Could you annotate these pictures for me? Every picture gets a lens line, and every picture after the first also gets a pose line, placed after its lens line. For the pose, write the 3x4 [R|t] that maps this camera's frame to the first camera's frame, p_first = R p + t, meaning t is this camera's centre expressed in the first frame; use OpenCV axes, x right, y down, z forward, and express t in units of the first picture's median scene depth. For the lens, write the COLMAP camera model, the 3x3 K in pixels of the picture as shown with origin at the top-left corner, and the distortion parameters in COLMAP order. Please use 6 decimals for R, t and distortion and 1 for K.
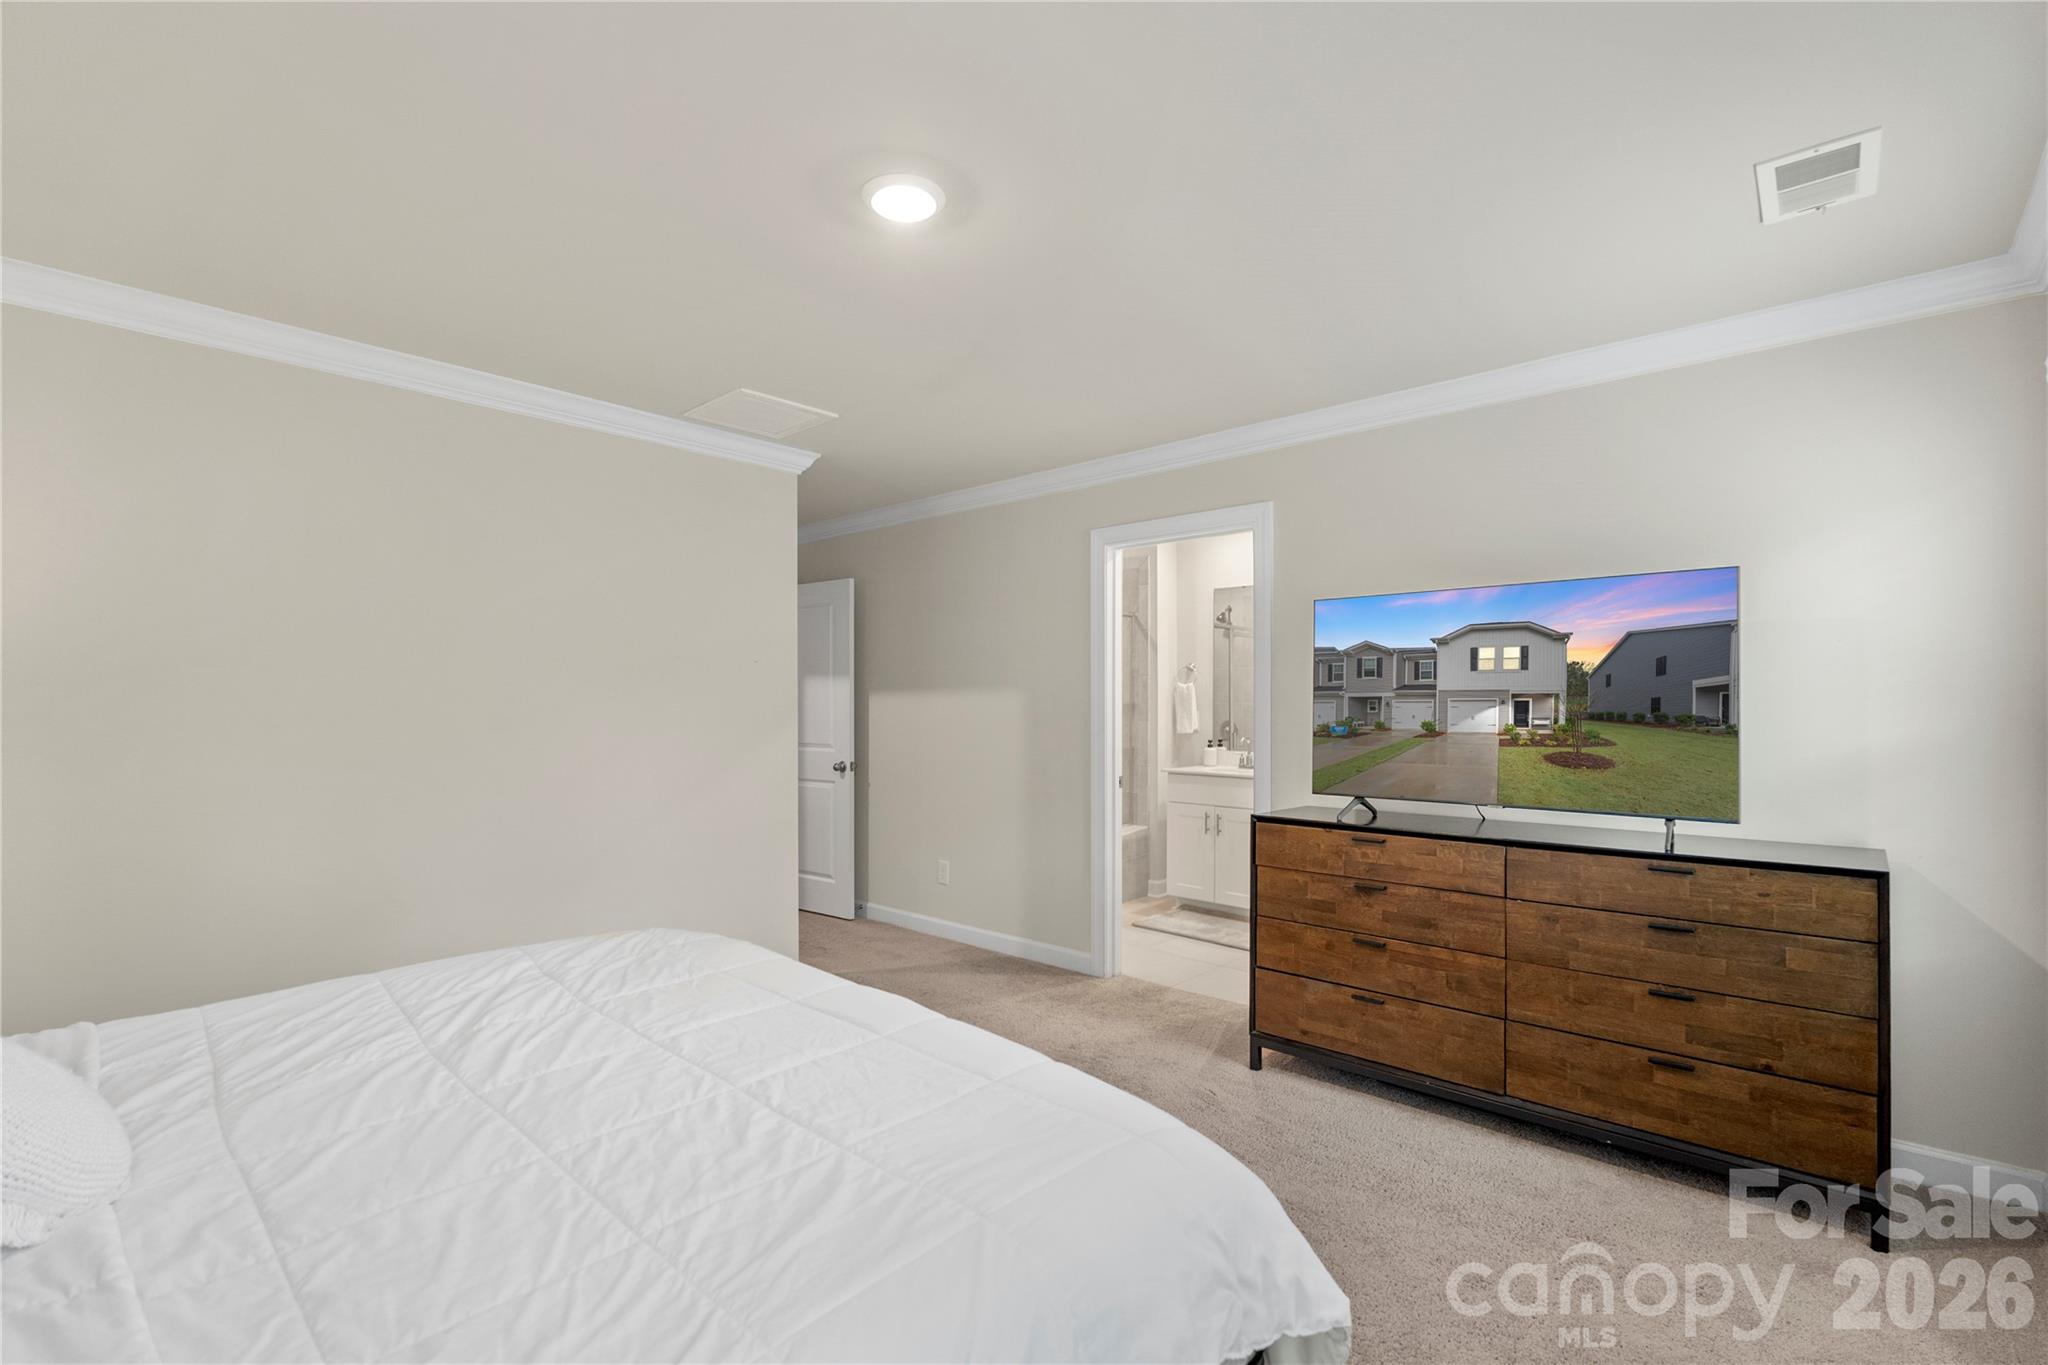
lens RADIAL K [[904.9, 0, 1024.8], [0, 904.9, 695.0], [0, 0, 1]] dist [-0.005111, -0.000333]
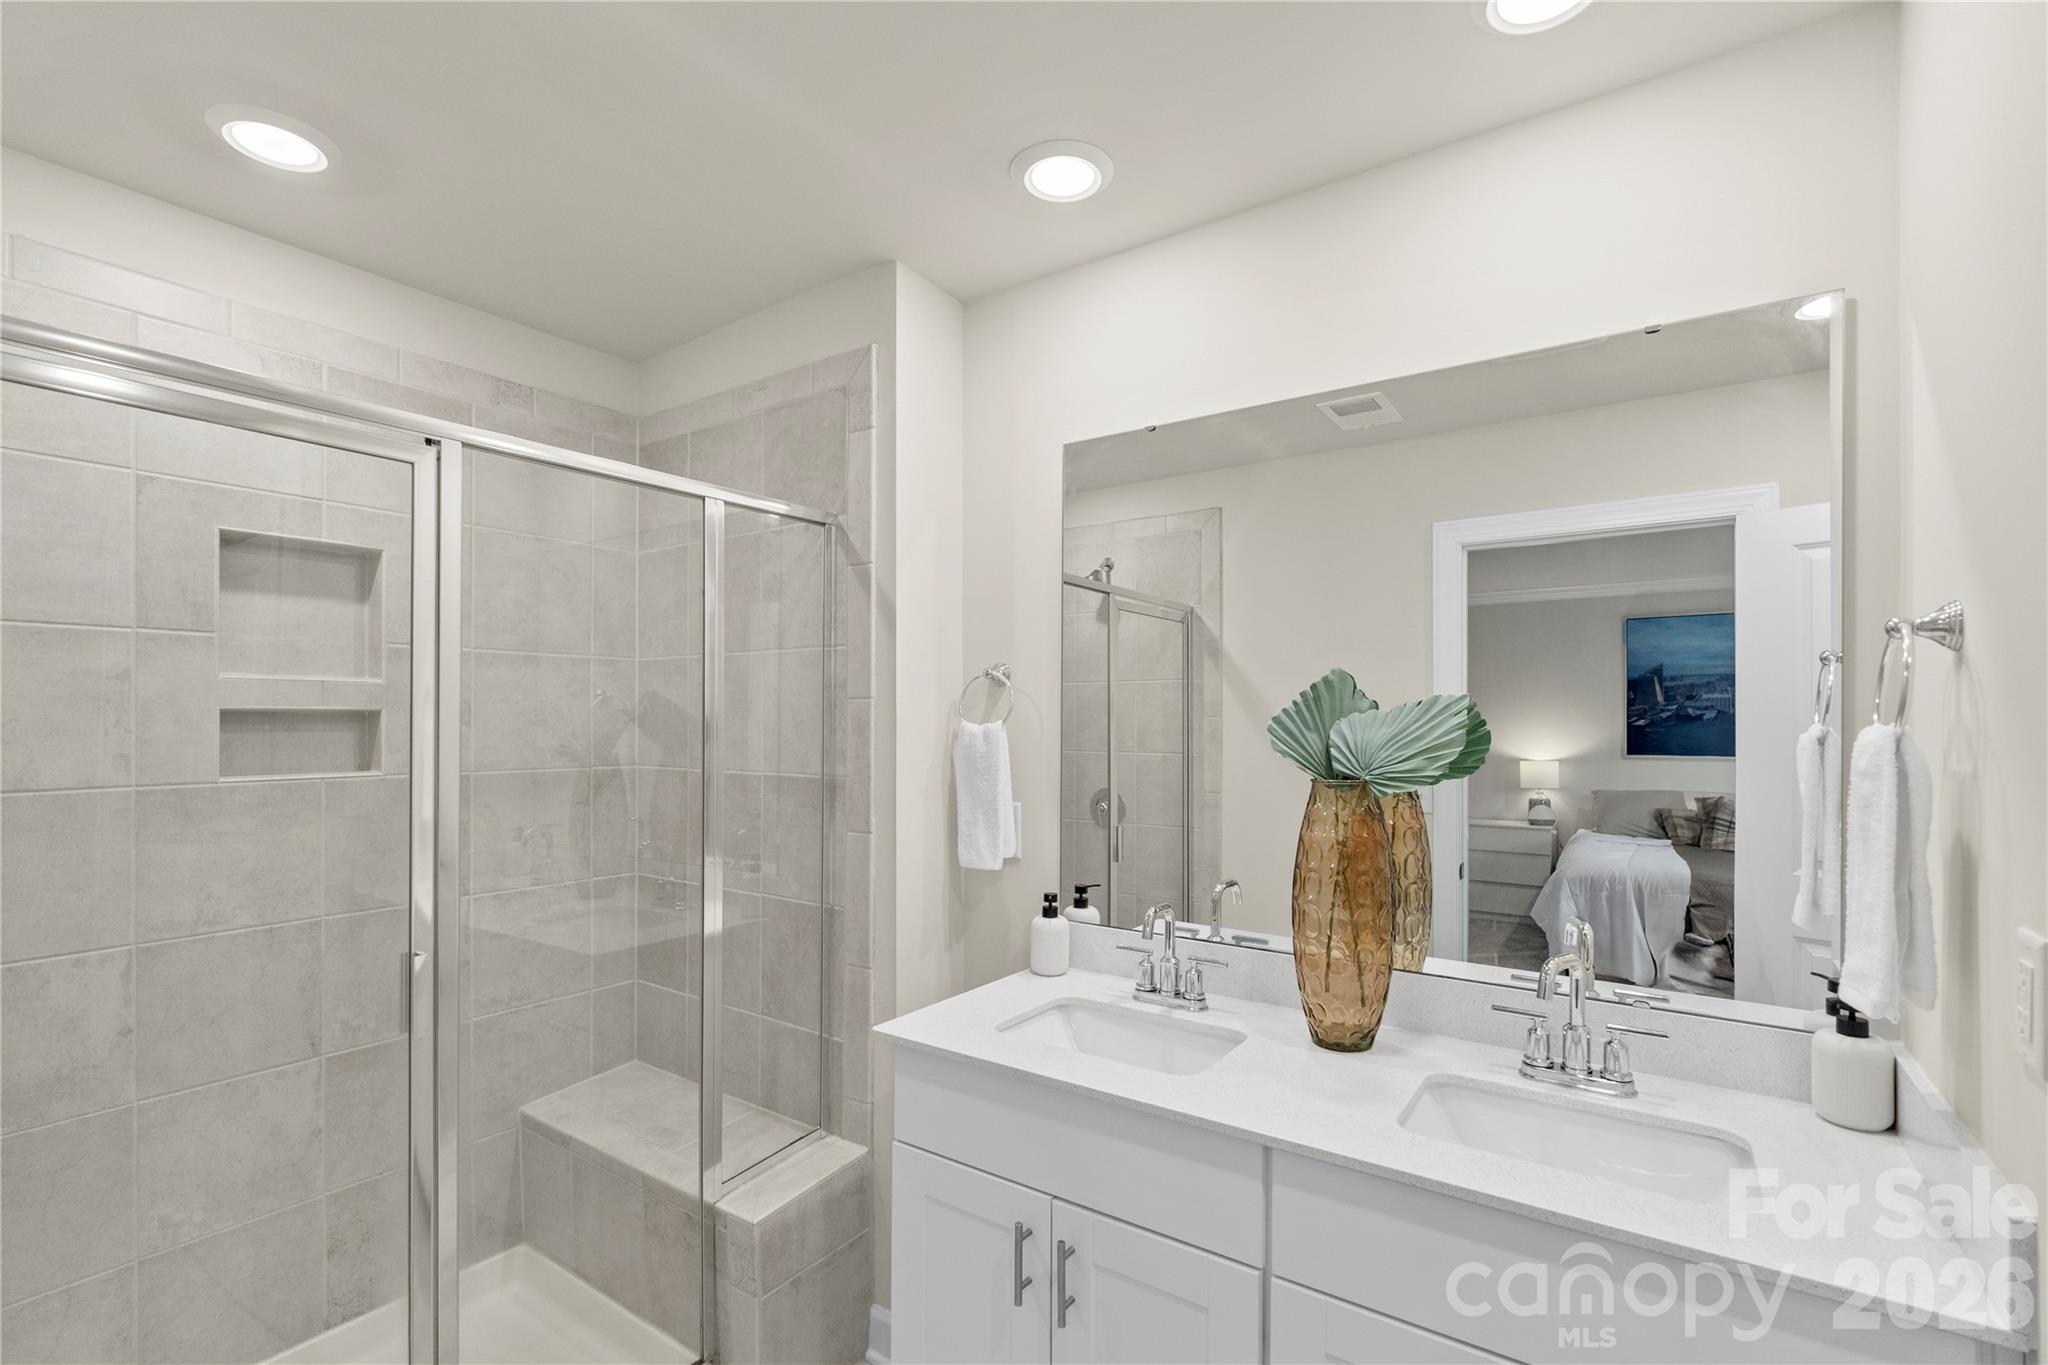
lens RADIAL K [[915.7, 0, 1031.1], [0, 915.7, 717.1], [0, 0, 1]] dist [-0.005576, 0.001417]
pose [[0.990556, 0.000430, 0.137110, 0.307546], [-0.001218, 0.999983, 0.005663, -0.034584], [-0.137105, -0.005777, 0.990540, 1.354062]]
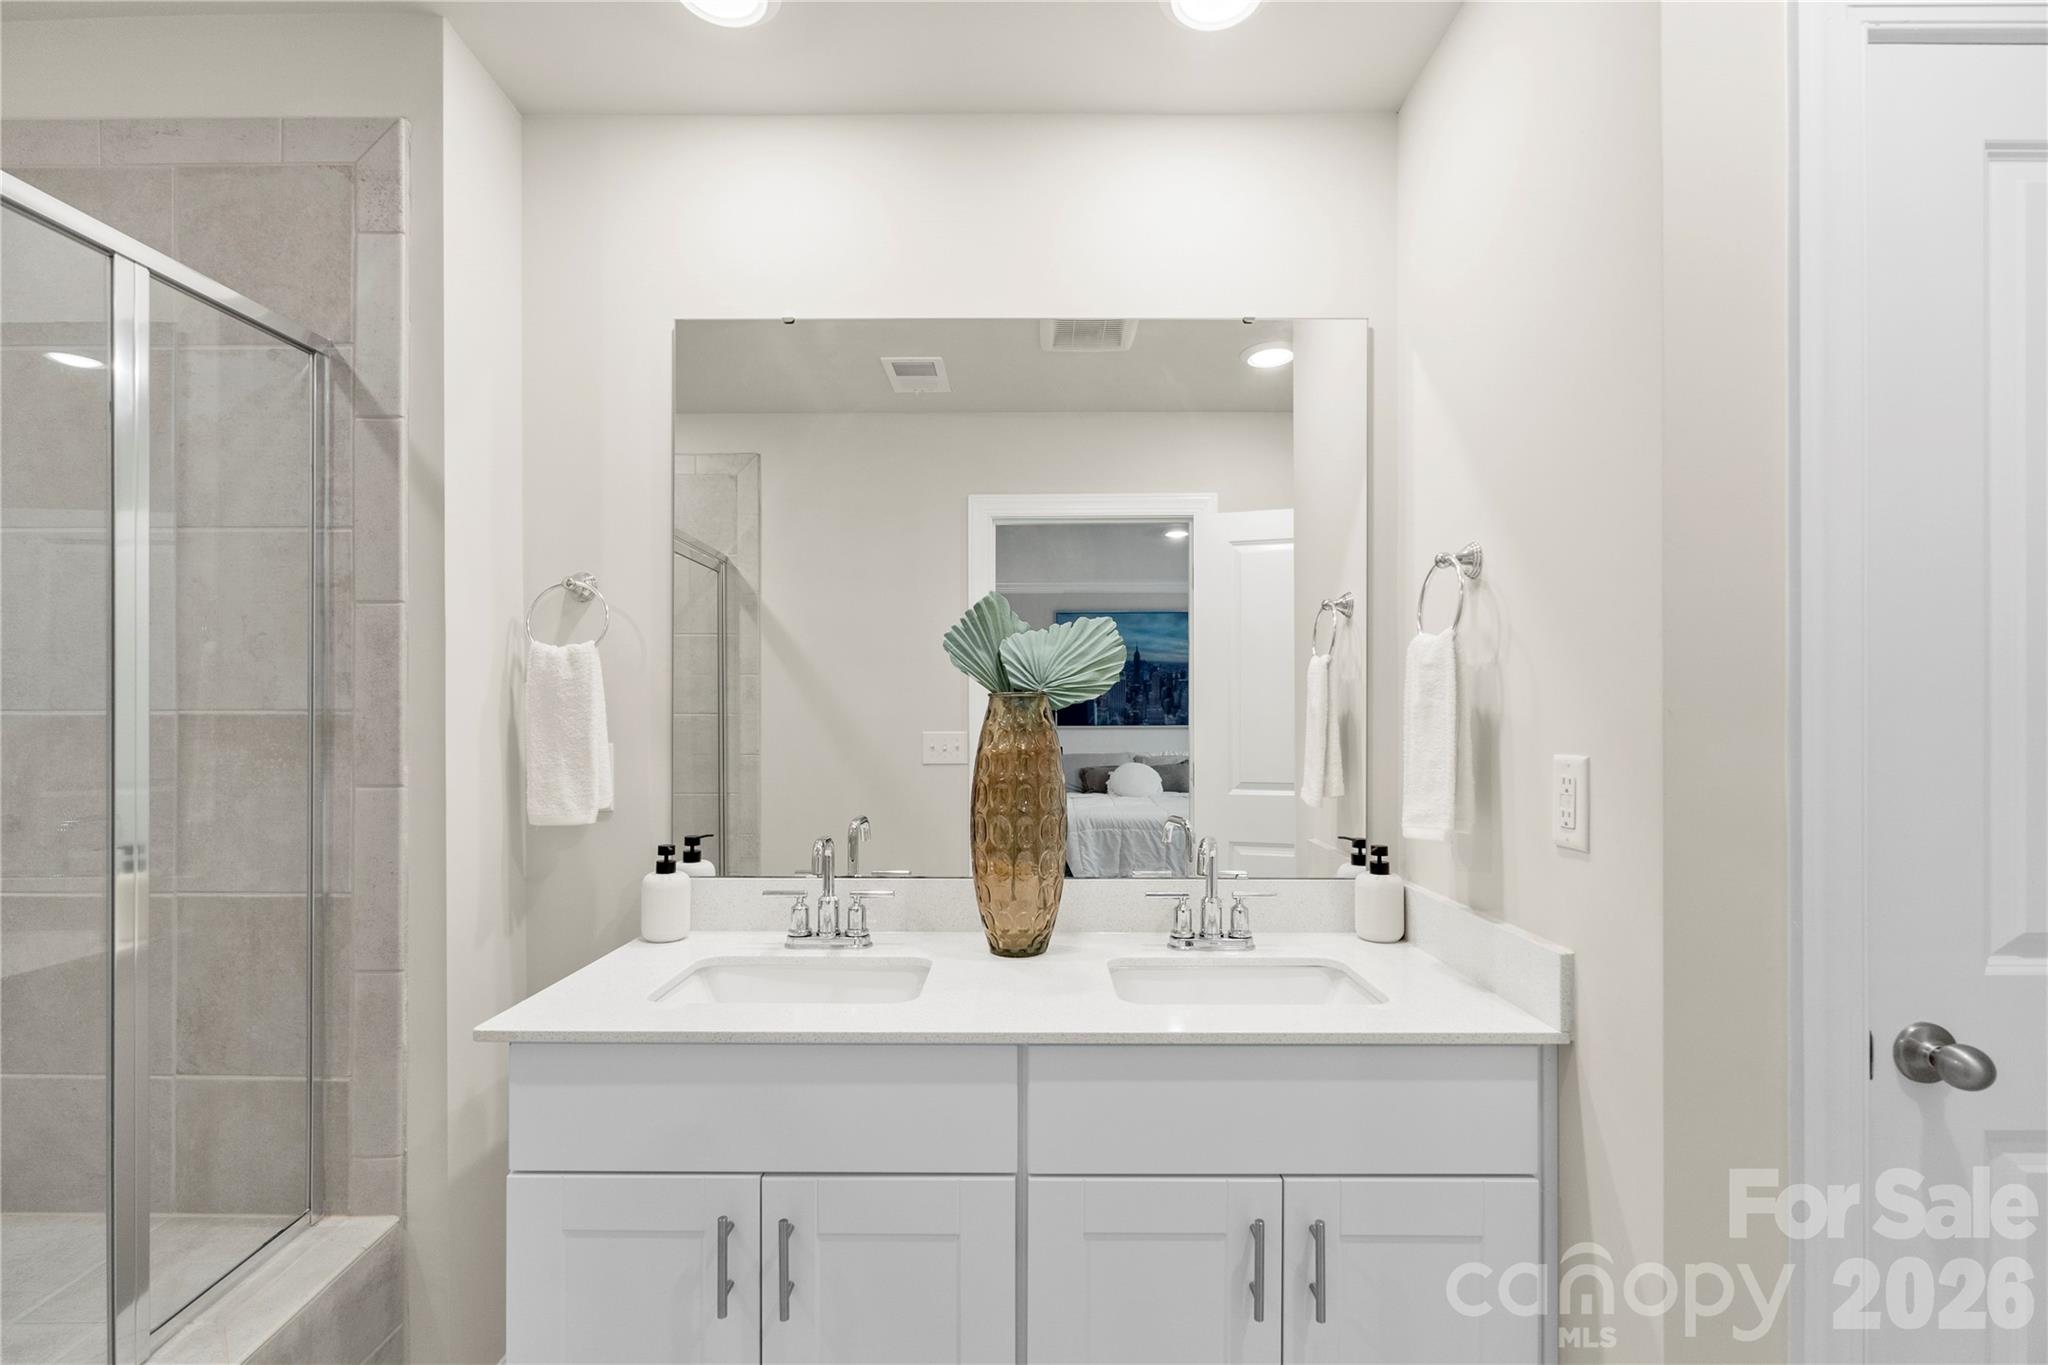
lens RADIAL K [[915.7, 0, 1025.2], [0, 915.7, 714.9], [0, 0, 1]] dist [-0.005576, 0.001417]
pose [[0.739055, -0.001203, 0.673644, 0.195517], [-0.004541, 0.999967, 0.006768, 0.013592], [-0.673630, -0.008061, 0.739025, 1.450954]]
